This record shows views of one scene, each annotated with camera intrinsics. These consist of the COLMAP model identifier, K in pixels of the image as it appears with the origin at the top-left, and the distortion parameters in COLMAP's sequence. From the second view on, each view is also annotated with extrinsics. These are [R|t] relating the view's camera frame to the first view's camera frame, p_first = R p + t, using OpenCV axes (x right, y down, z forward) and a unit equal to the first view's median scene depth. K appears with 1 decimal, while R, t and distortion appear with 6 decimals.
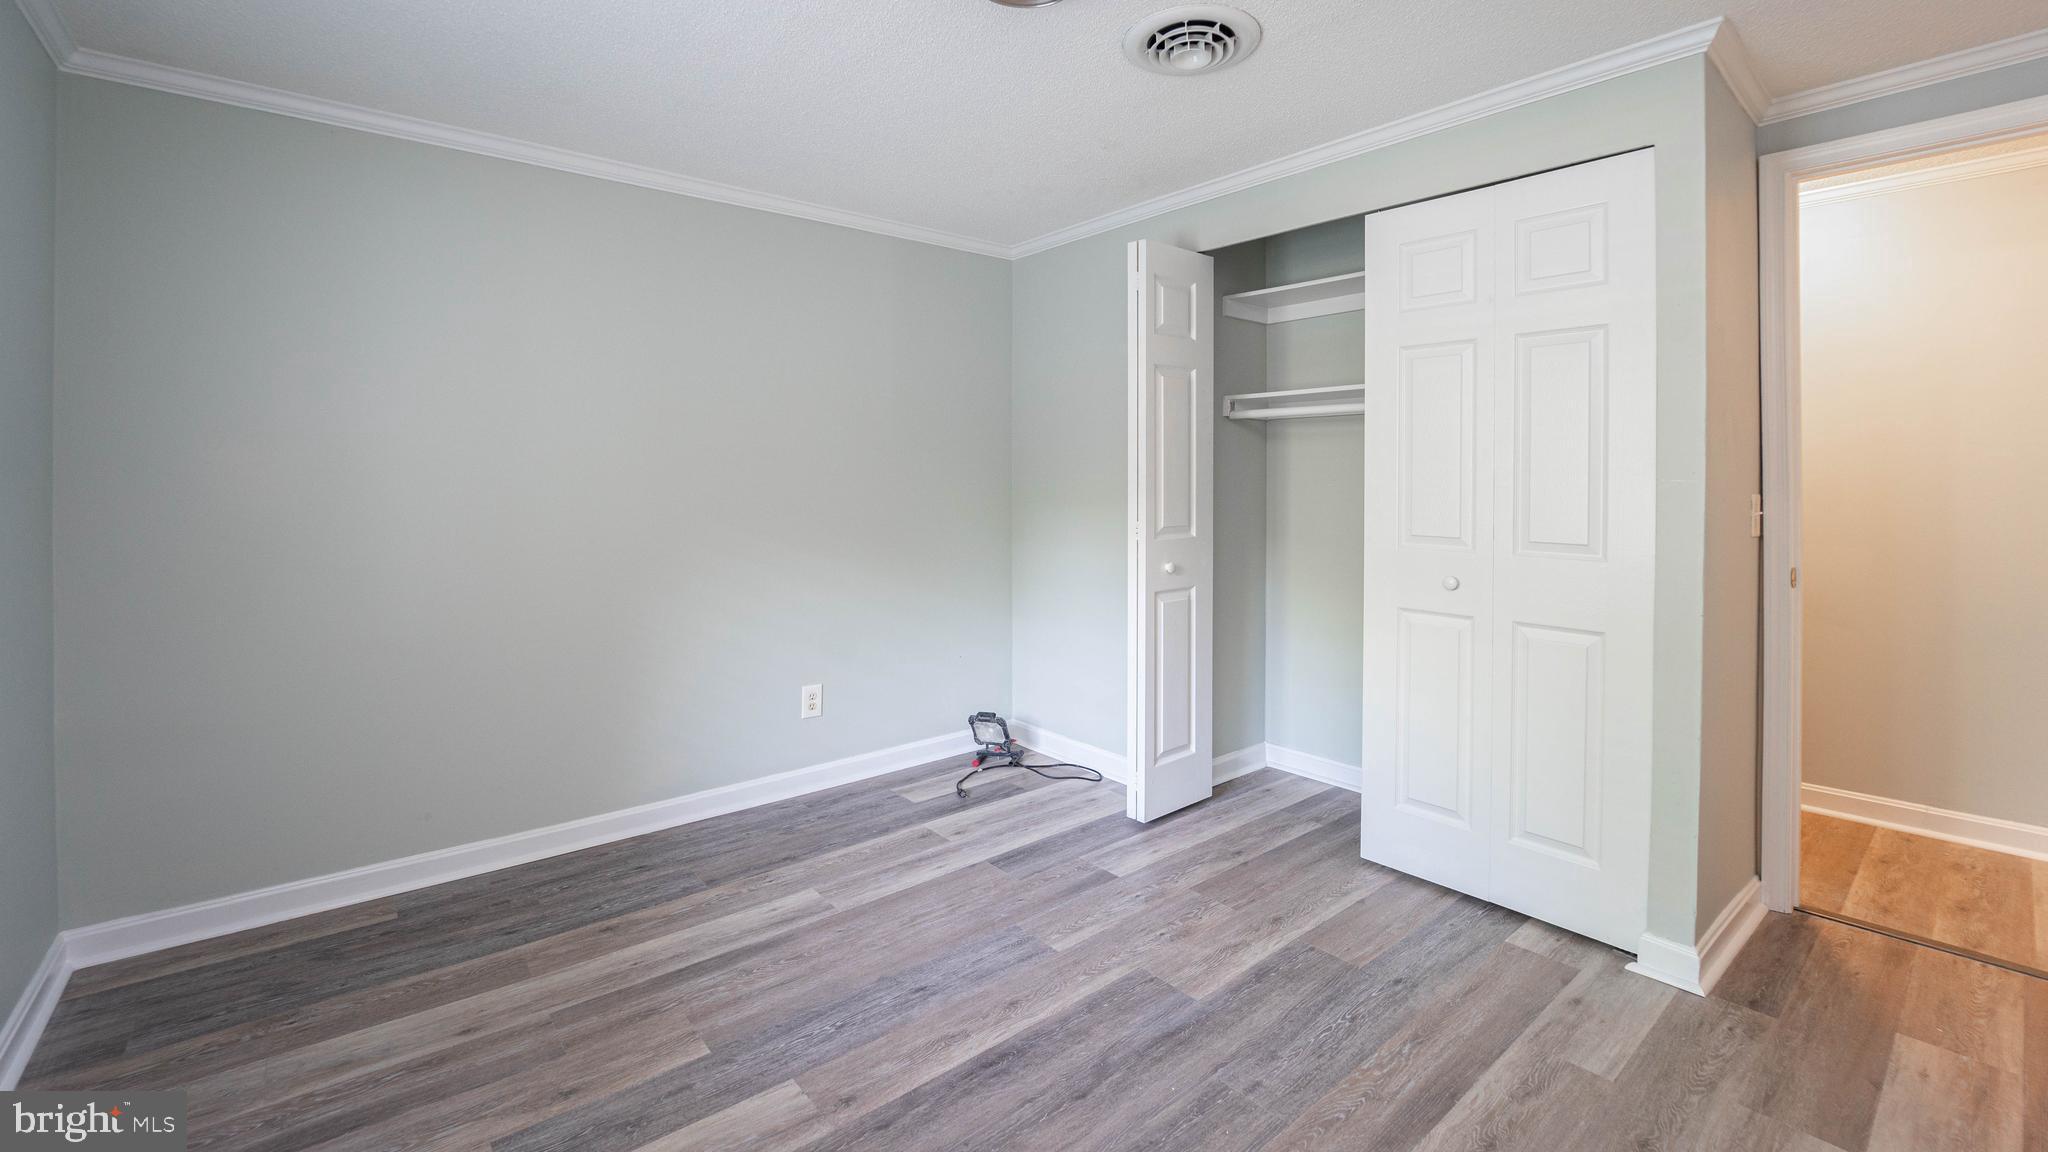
lens RADIAL K [[856.7, 0, 1037.8], [0, 856.7, 579.1], [0, 0, 1]] dist [-0.020161, -0.000392]
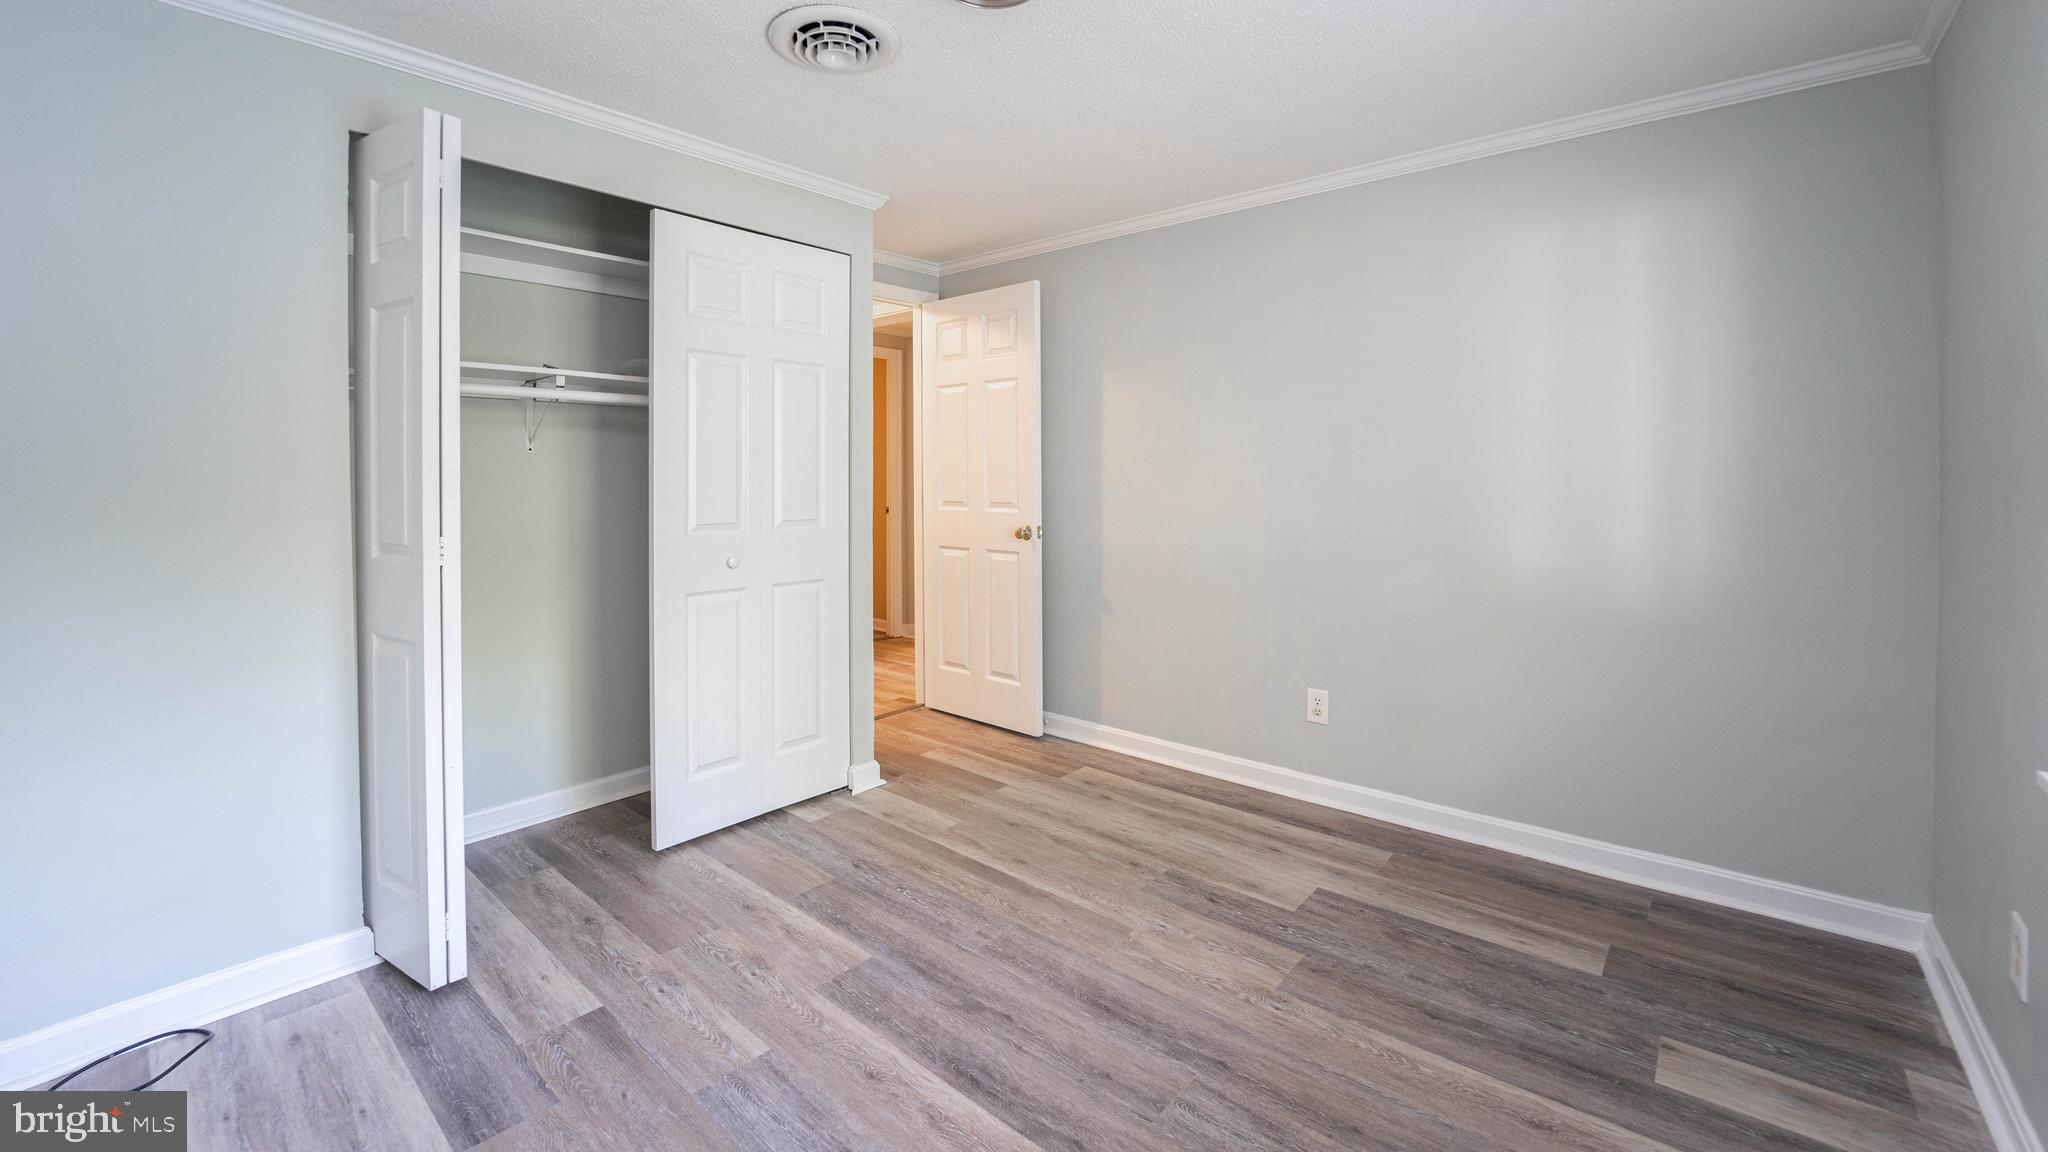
lens RADIAL K [[839.2, 0, 1035.5], [0, 839.2, 590.0], [0, 0, 1]] dist [-0.021813, -0.000174]
pose [[-0.170277, -0.134752, 0.976139, -0.762951], [0.115197, 0.981091, 0.155530, -0.095430], [-0.978640, 0.138931, -0.151534, 0.832245]]
